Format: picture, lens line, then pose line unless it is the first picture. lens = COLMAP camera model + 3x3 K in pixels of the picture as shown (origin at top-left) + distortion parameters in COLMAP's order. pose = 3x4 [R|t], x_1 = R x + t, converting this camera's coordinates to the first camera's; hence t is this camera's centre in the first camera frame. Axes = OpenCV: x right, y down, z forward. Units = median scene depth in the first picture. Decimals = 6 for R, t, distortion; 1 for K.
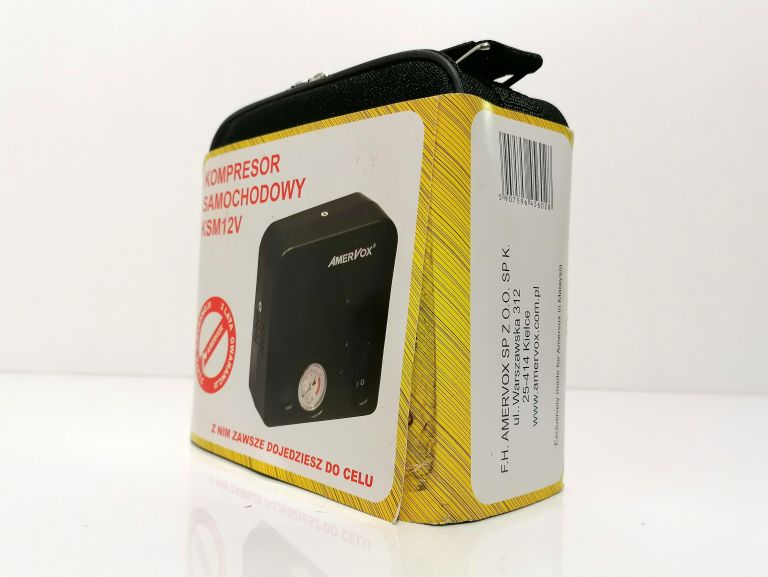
lens RADIAL K [[690.6, 0, 384.0], [0, 690.6, 288.5], [0, 0, 1]] dist [0.081584, -0.000227]
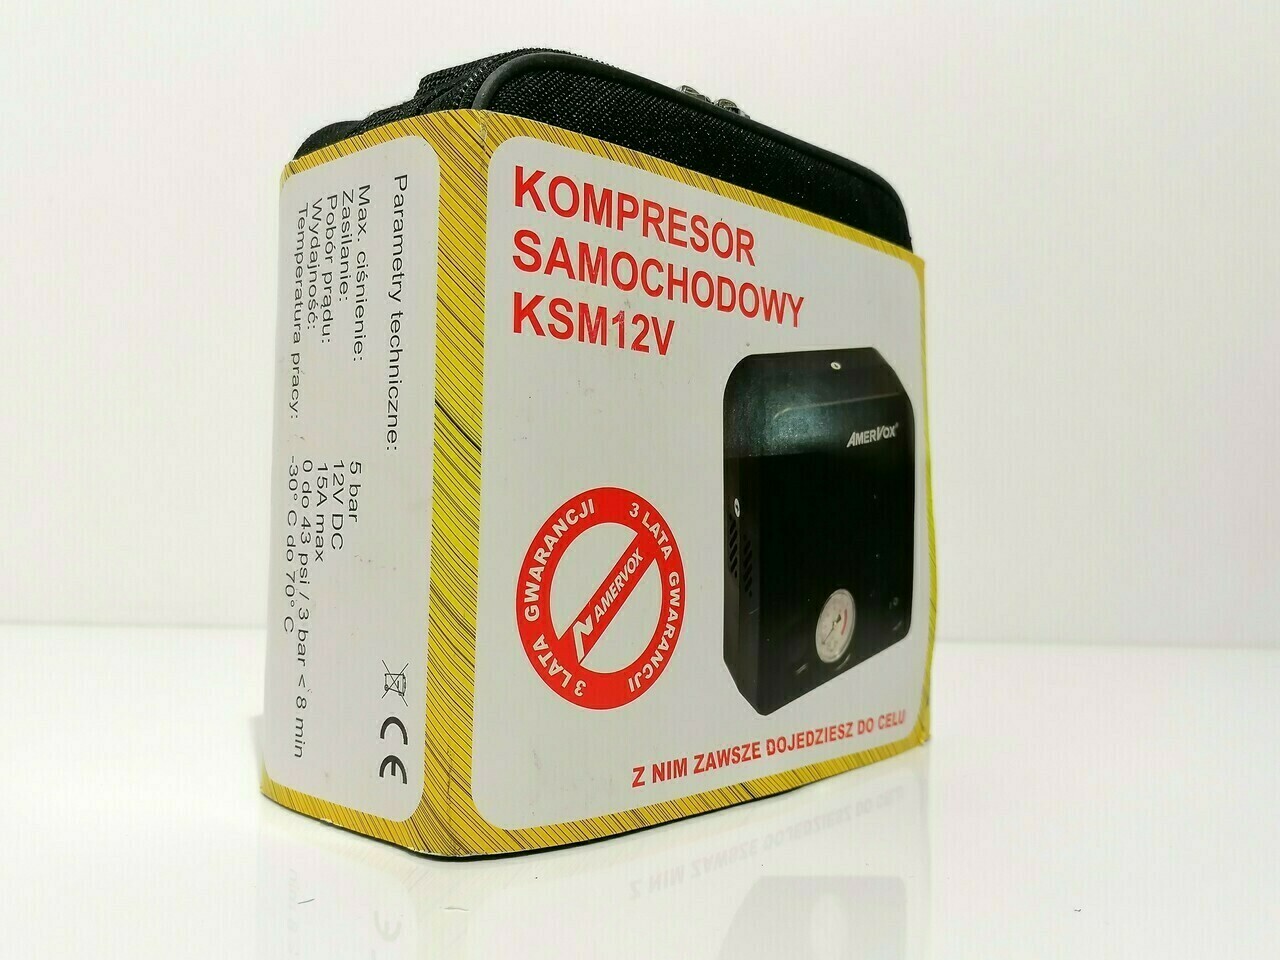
lens RADIAL K [[1151.0, 0, 640.0], [0, 1151.0, 480.0], [0, 0, 1]] dist [0.081584, -0.000227]
pose [[-0.072887, -0.026450, 0.996989, -1.077423], [-0.052443, 0.998367, 0.022652, -0.011894], [-0.995960, -0.050634, -0.074155, 1.150005]]
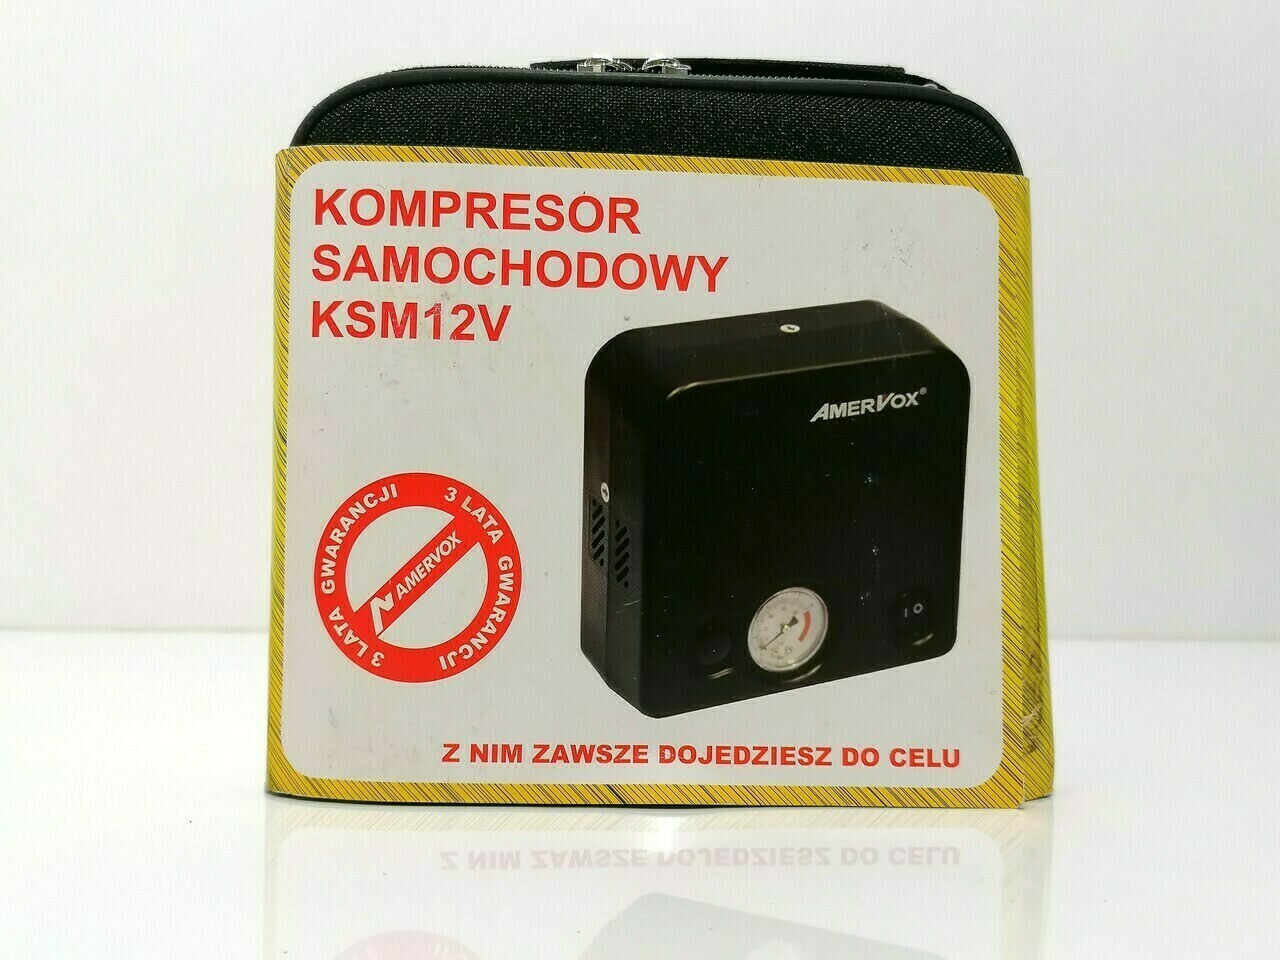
lens RADIAL K [[1151.0, 0, 640.0], [0, 1151.0, 480.0], [0, 0, 1]] dist [0.081584, -0.000227]
pose [[0.626854, -0.021180, 0.778849, -0.832229], [-0.007639, 0.999415, 0.033326, -0.011583], [-0.779099, -0.026841, 0.626326, 0.447404]]
